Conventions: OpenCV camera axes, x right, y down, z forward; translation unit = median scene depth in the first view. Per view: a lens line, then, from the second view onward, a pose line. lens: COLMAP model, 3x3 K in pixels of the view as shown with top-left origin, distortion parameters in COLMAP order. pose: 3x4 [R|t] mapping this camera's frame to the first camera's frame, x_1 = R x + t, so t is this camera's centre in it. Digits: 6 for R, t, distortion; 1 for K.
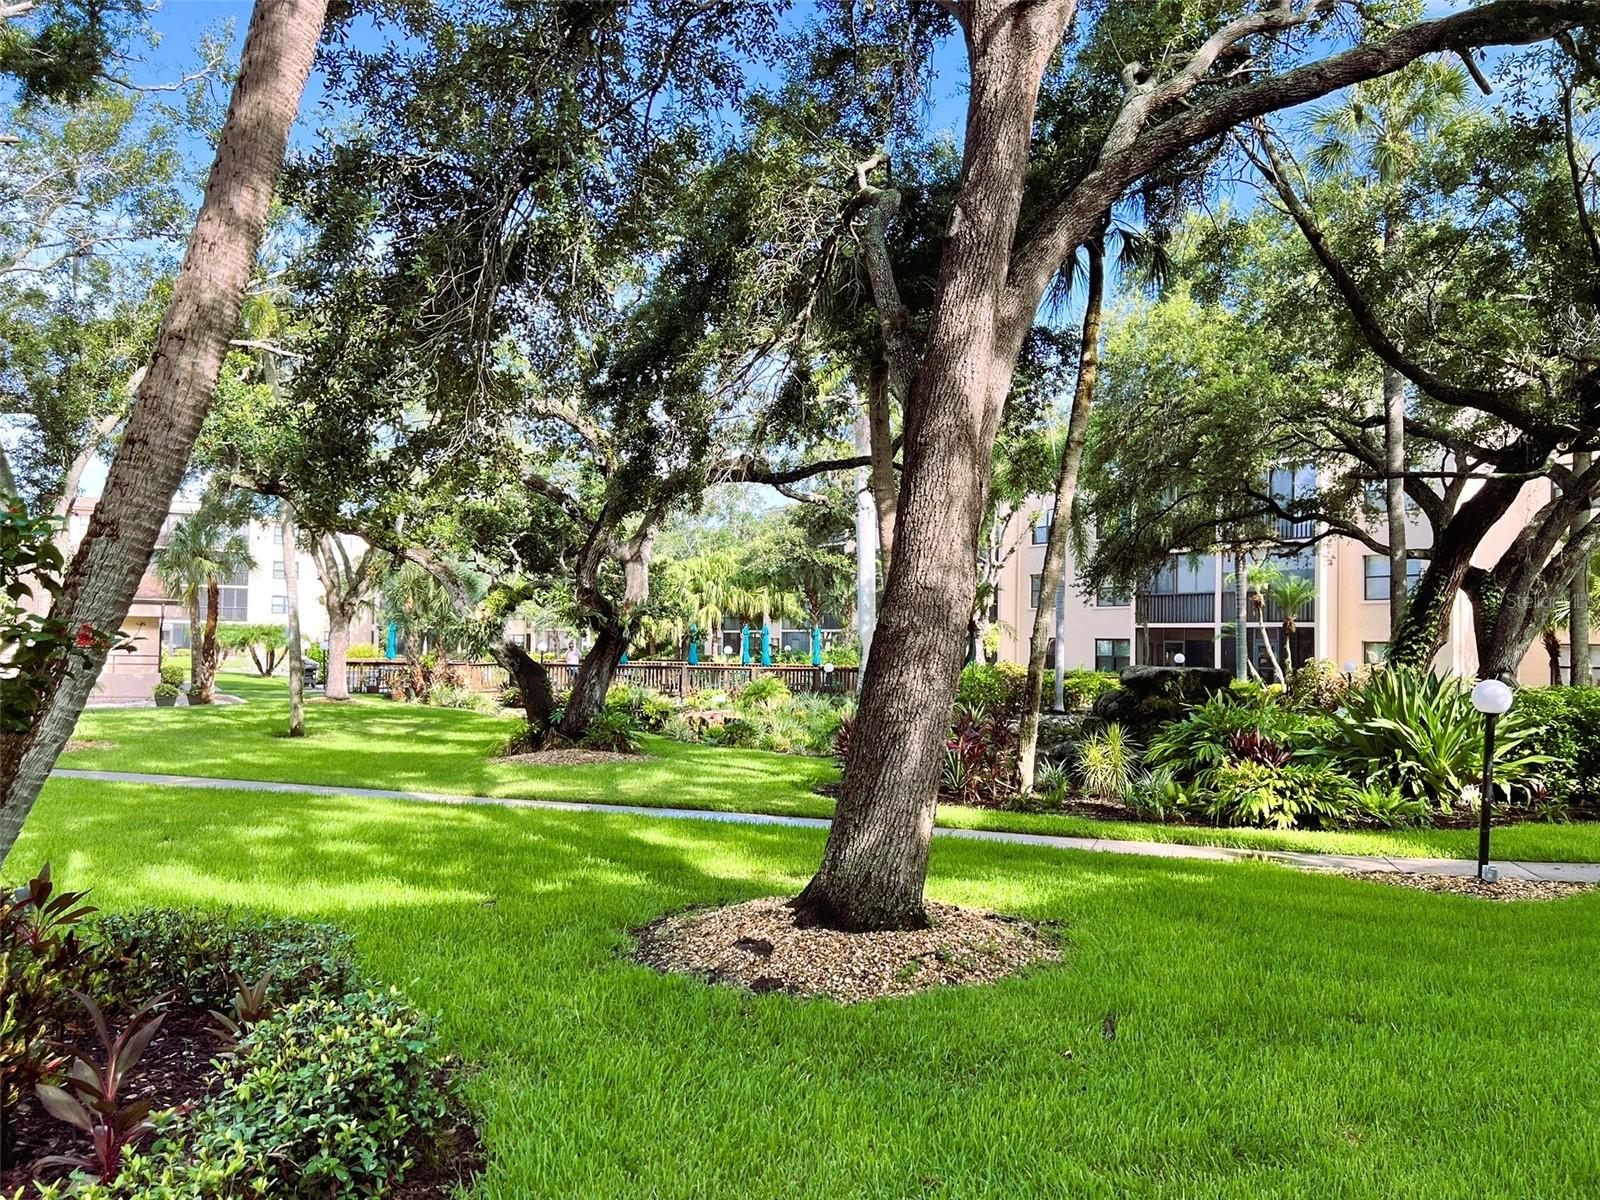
lens RADIAL K [[1218.6, 0, 800.2], [0, 1218.6, 604.9], [0, 0, 1]] dist [0.001743, 0.000563]
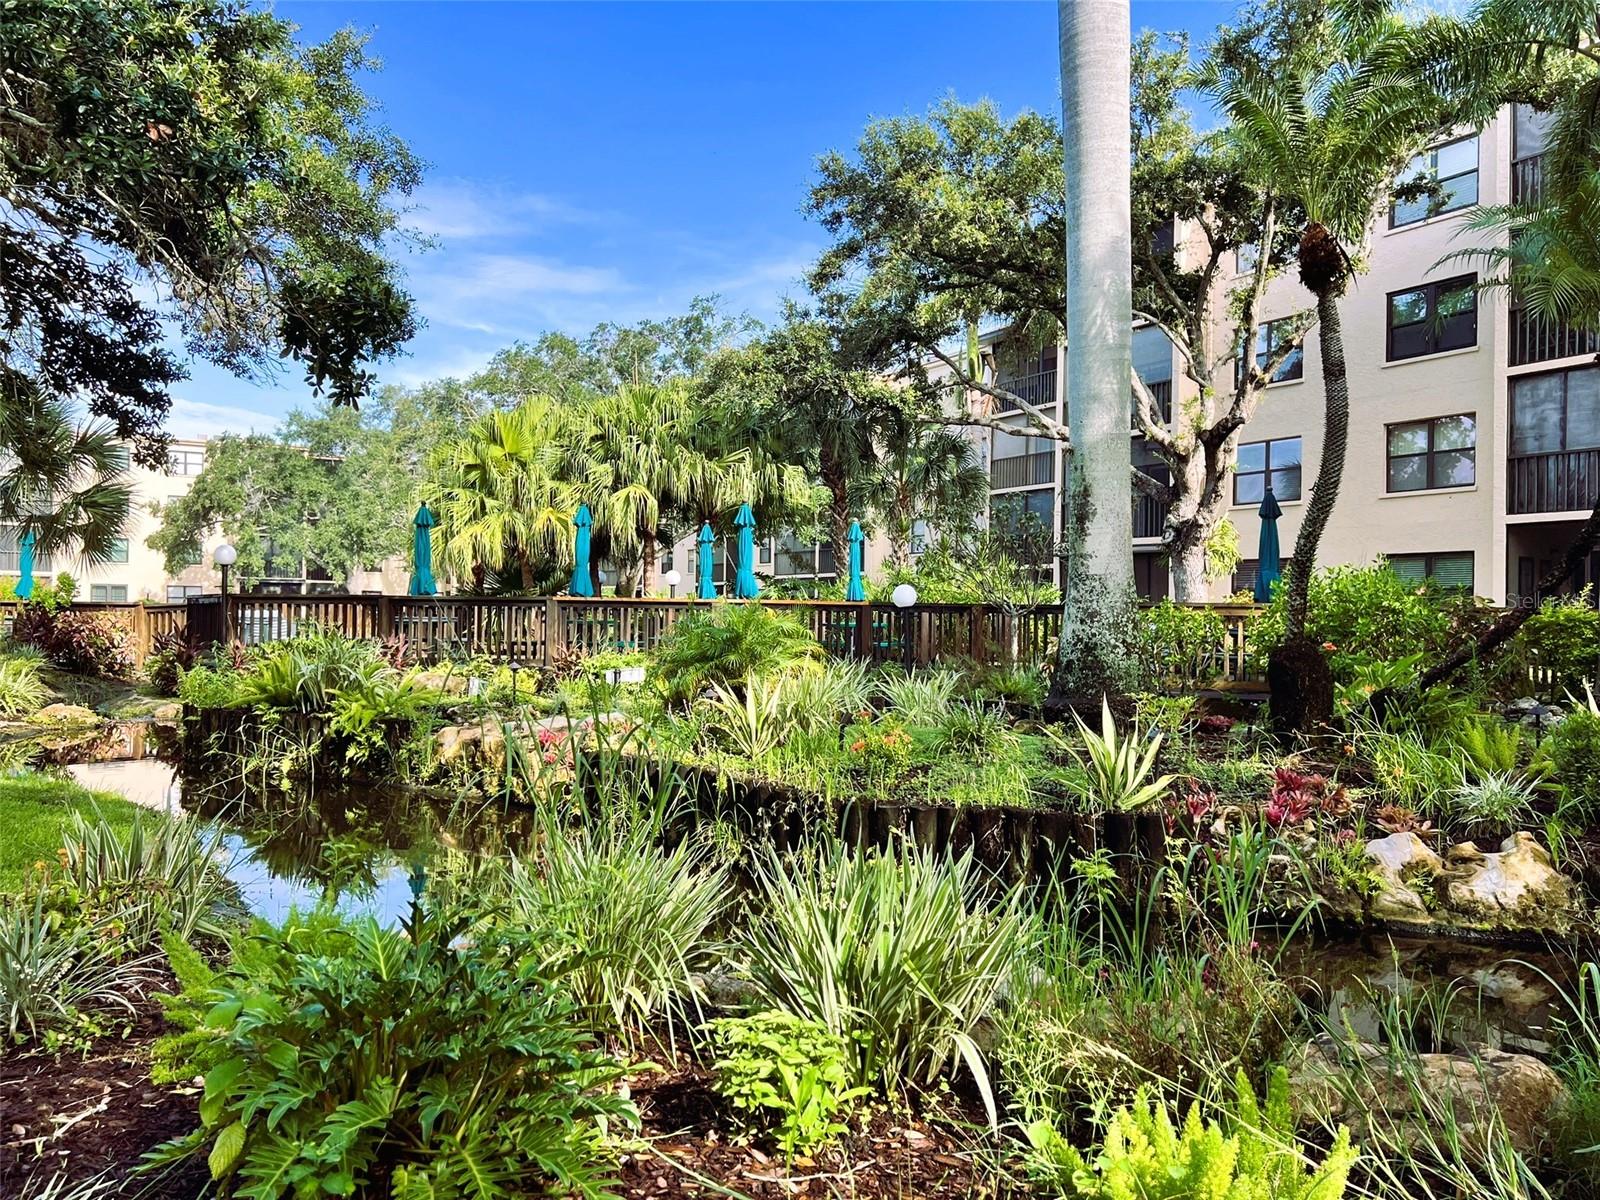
lens RADIAL K [[1218.6, 0, 799.6], [0, 1218.6, 598.9], [0, 0, 1]] dist [0.001743, 0.000563]
pose [[0.999943, -0.002363, 0.010415, -0.012174], [0.002184, 0.999850, 0.017171, 0.038033], [-0.010454, -0.017148, 0.999798, 0.504316]]
